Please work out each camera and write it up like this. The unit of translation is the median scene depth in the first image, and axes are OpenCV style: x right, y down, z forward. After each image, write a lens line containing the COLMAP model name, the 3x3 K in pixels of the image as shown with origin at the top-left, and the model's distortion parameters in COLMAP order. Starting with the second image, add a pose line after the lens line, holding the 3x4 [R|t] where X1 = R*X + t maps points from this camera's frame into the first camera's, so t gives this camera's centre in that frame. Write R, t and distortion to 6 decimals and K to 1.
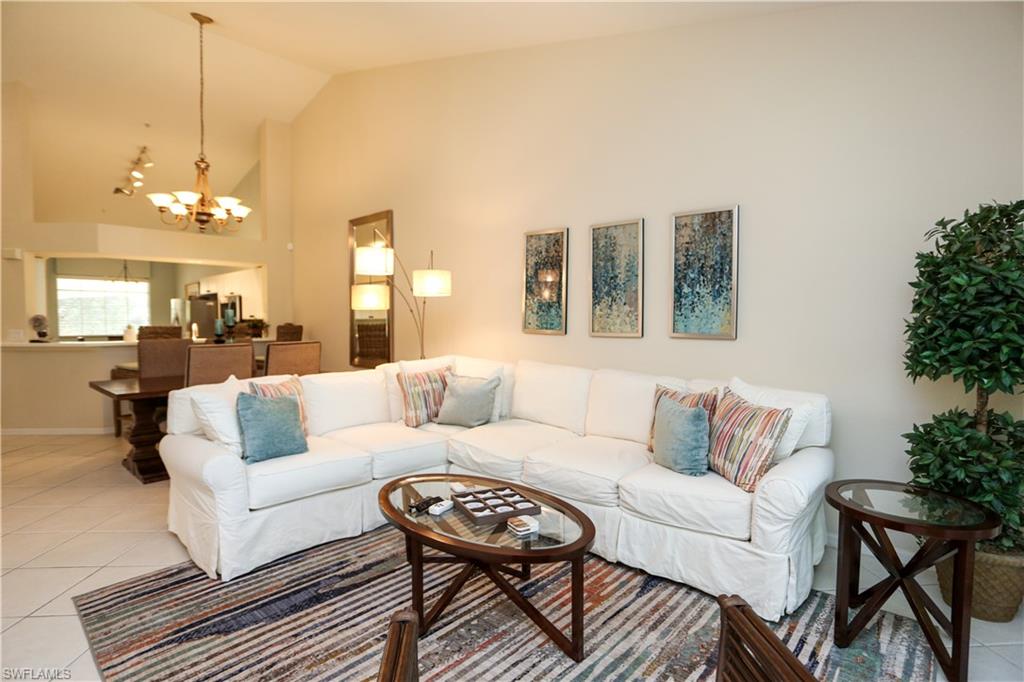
lens RADIAL K [[492.2, 0, 516.9], [0, 492.2, 324.7], [0, 0, 1]] dist [-0.071008, 0.033934]
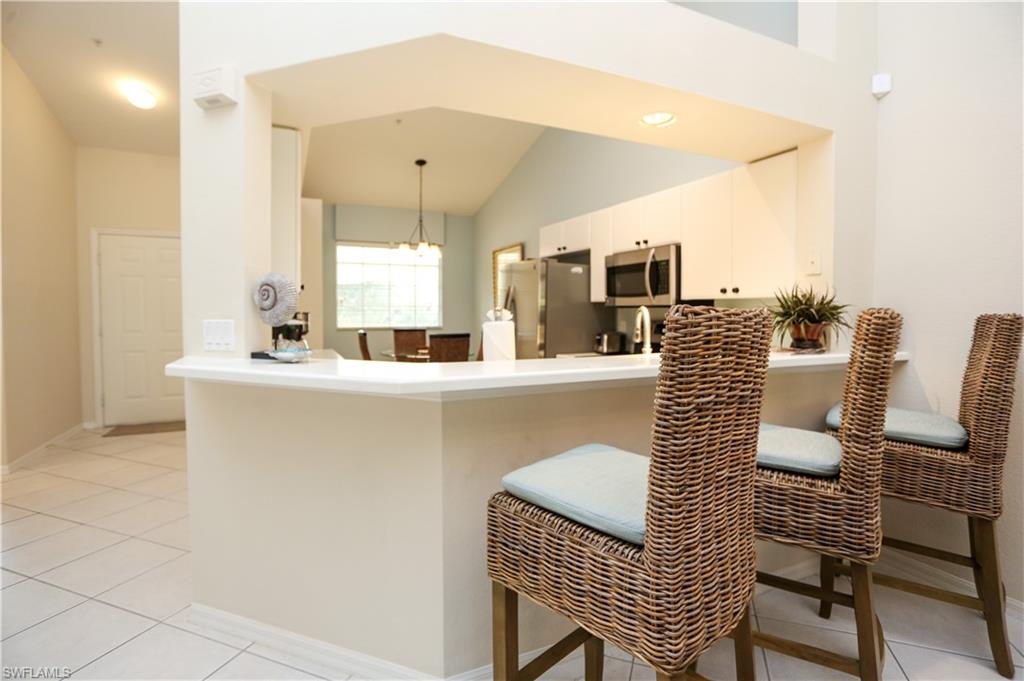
lens RADIAL K [[492.2, 0, 516.9], [0, 492.2, 324.2], [0, 0, 1]] dist [-0.071008, 0.033934]
pose [[0.914188, 0.014670, -0.405025, -0.472750], [-0.010886, 0.999873, 0.011645, 0.007077], [0.405144, -0.006237, 0.914232, 0.491511]]
